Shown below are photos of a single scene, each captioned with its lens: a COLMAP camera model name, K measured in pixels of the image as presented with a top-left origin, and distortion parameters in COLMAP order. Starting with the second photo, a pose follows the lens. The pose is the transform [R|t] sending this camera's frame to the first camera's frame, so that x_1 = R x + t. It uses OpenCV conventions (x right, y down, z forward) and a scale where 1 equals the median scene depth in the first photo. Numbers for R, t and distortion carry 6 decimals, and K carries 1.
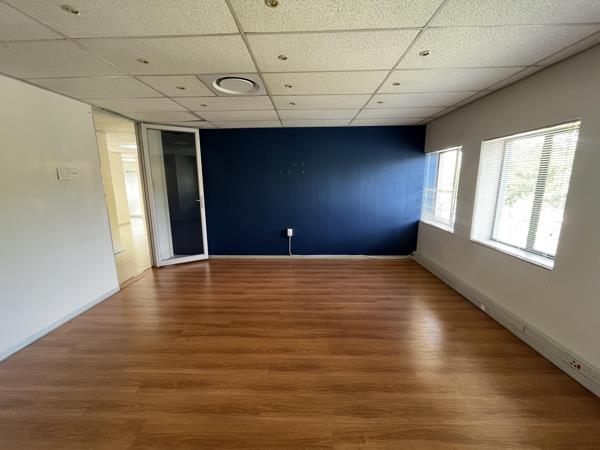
lens RADIAL K [[241.6, 0, 301.9], [0, 241.6, 224.6], [0, 0, 1]] dist [0.011118, -0.000164]
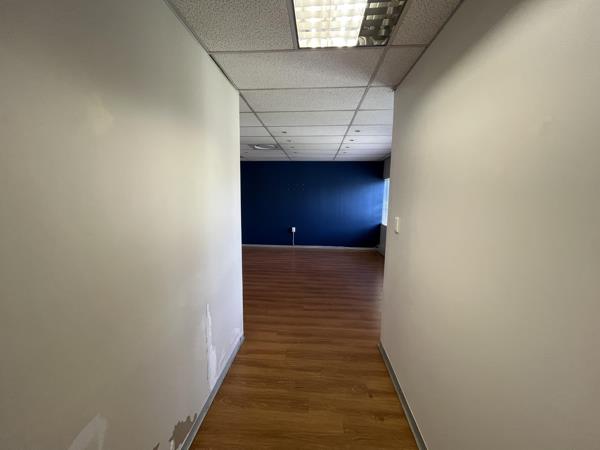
lens RADIAL K [[241.6, 0, 298.4], [0, 241.6, 225.3], [0, 0, 1]] dist [0.011118, -0.000164]
pose [[0.998272, 0.026388, -0.052509, 0.060064], [-0.028865, 0.998478, -0.046987, 0.077143], [0.051189, 0.048422, 0.997514, -0.493512]]
